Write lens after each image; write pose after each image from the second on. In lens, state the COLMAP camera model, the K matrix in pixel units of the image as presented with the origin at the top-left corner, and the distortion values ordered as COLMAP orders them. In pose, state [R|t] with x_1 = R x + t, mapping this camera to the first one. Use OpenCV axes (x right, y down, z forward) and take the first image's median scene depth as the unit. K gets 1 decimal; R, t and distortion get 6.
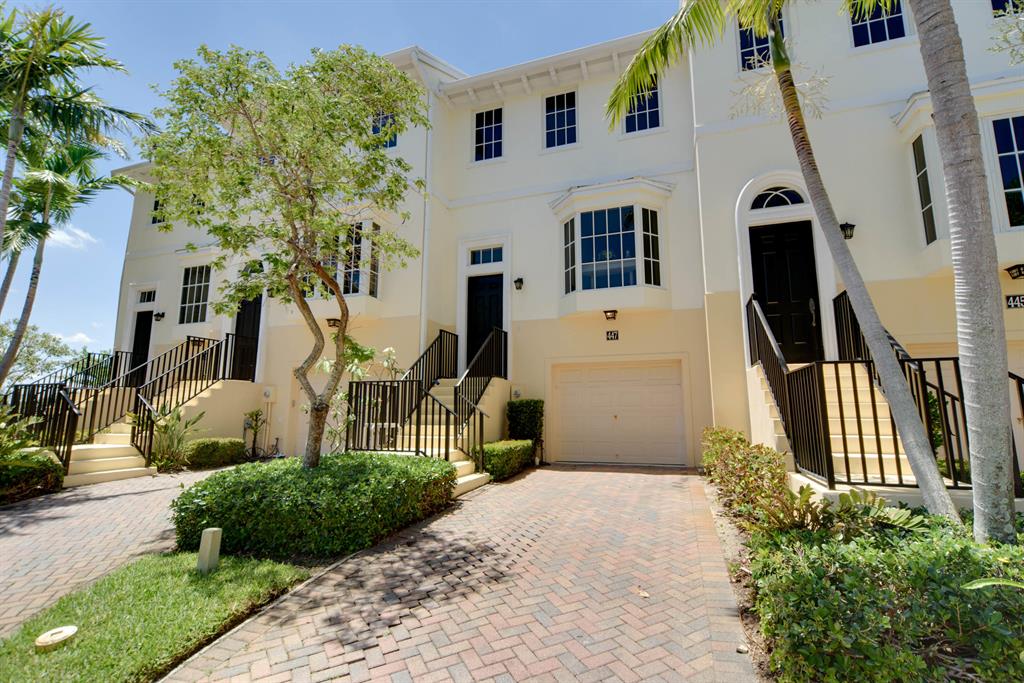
lens RADIAL K [[393.5, 0, 510.2], [0, 393.5, 343.2], [0, 0, 1]] dist [-0.002079, -0.000110]
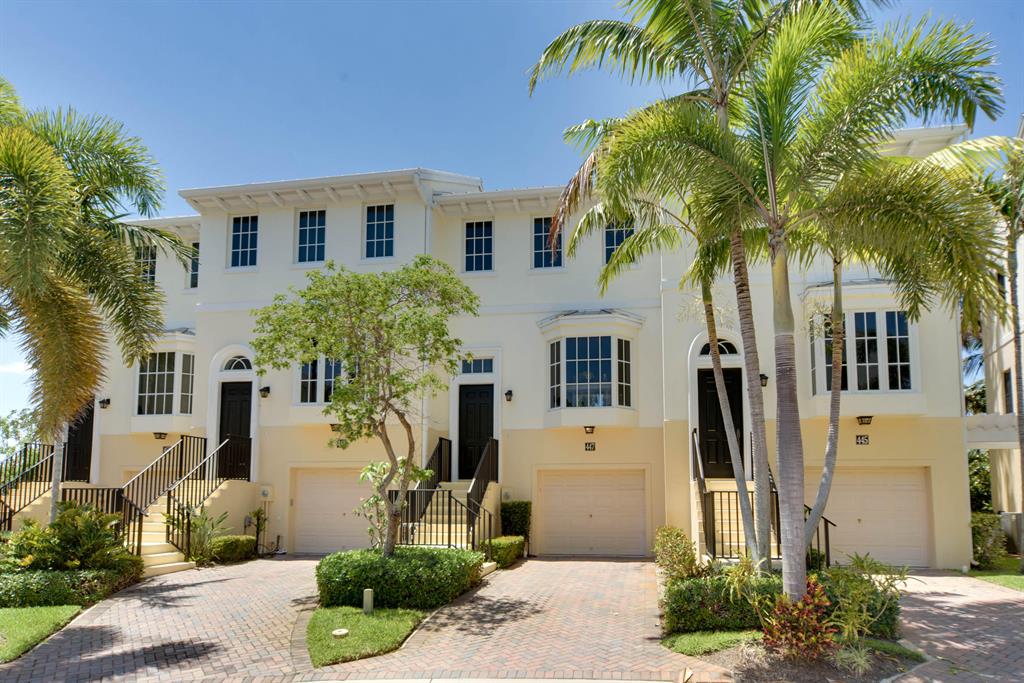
lens RADIAL K [[829.7, 0, 447.1], [0, 829.7, 341.6], [0, 0, 1]] dist [-0.010560, -0.005043]
pose [[0.989322, 0.027814, 0.143065, -0.520914], [-0.029237, 0.999542, 0.007855, -0.337249], [-0.142781, -0.011954, 0.989682, -1.372267]]
